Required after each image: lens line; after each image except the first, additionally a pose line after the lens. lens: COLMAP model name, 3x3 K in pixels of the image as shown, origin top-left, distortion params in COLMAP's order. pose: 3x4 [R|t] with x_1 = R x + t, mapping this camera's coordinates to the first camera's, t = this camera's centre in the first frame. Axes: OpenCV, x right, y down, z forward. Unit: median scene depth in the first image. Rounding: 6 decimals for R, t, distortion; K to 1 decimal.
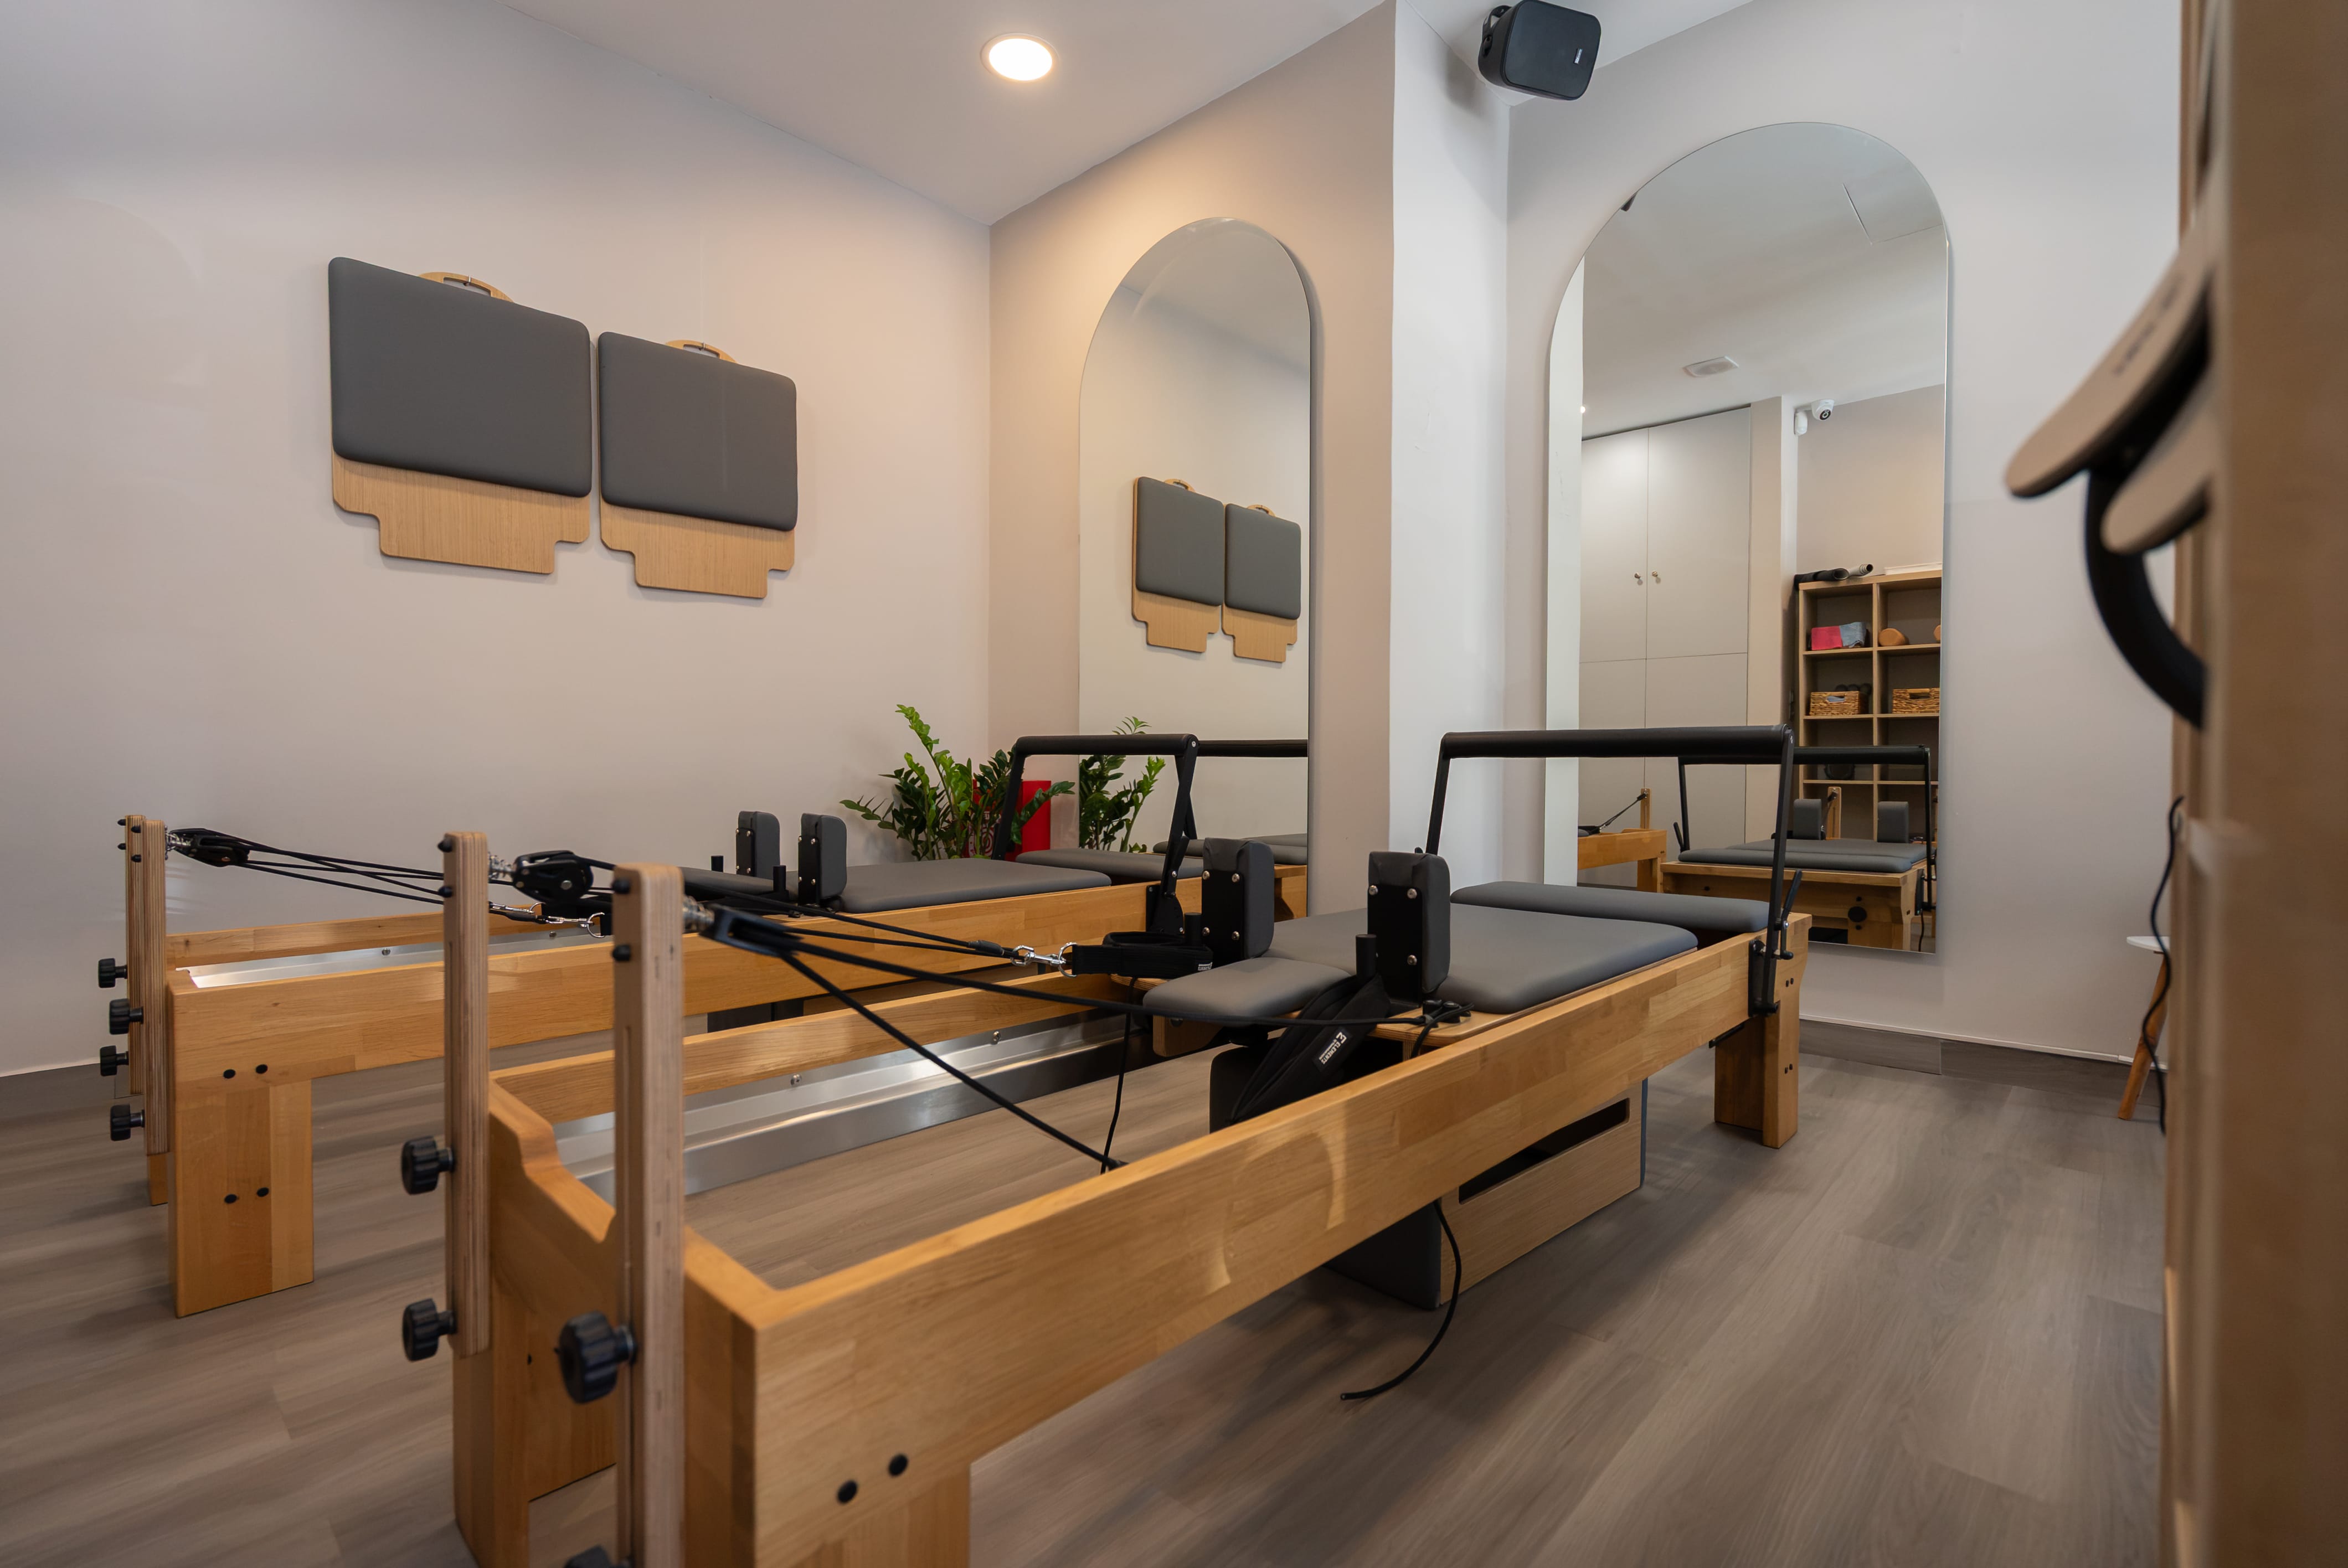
lens RADIAL K [[1061.0, 0, 1178.5], [0, 1061.0, 775.8], [0, 0, 1]] dist [-0.012270, 0.000068]
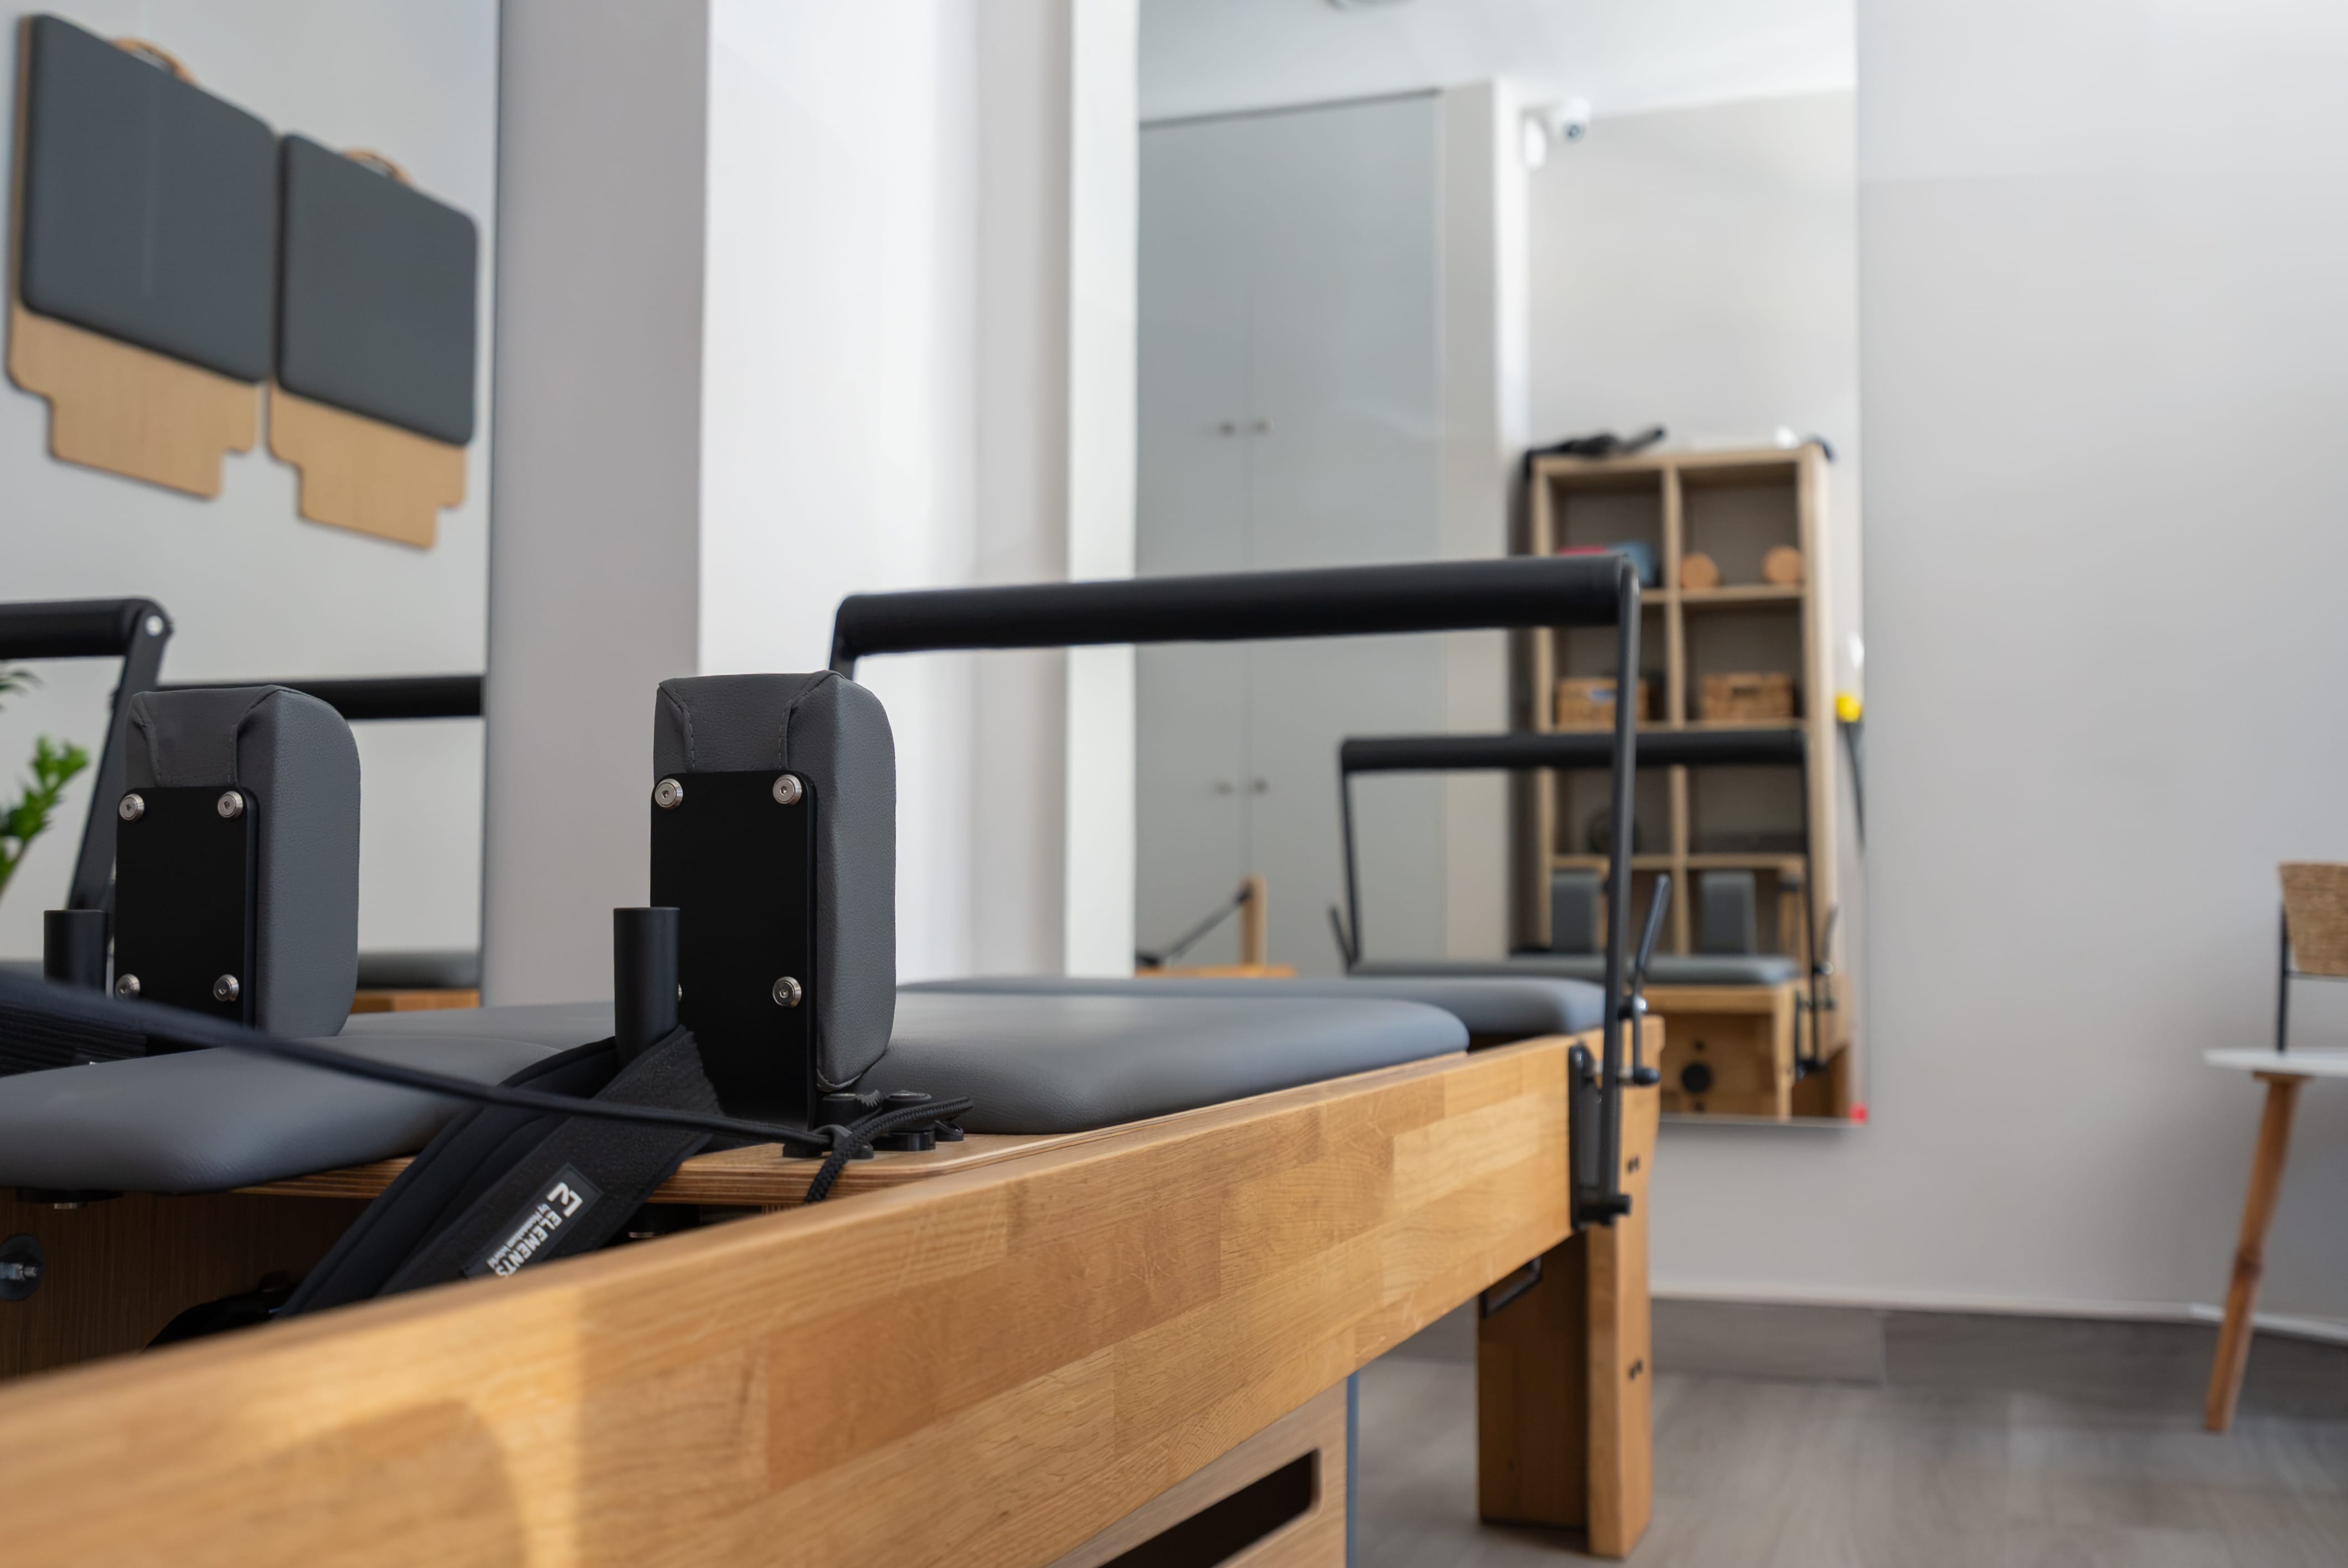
lens RADIAL K [[2383.6, 0, 1178.3], [0, 2383.6, 786.4], [0, 0, 1]] dist [-0.007734, 0.008558]
pose [[0.921221, 0.016745, 0.388680, 0.023878], [0.007008, 0.998197, -0.059614, 0.085527], [-0.388977, 0.057641, 0.919442, 0.147611]]
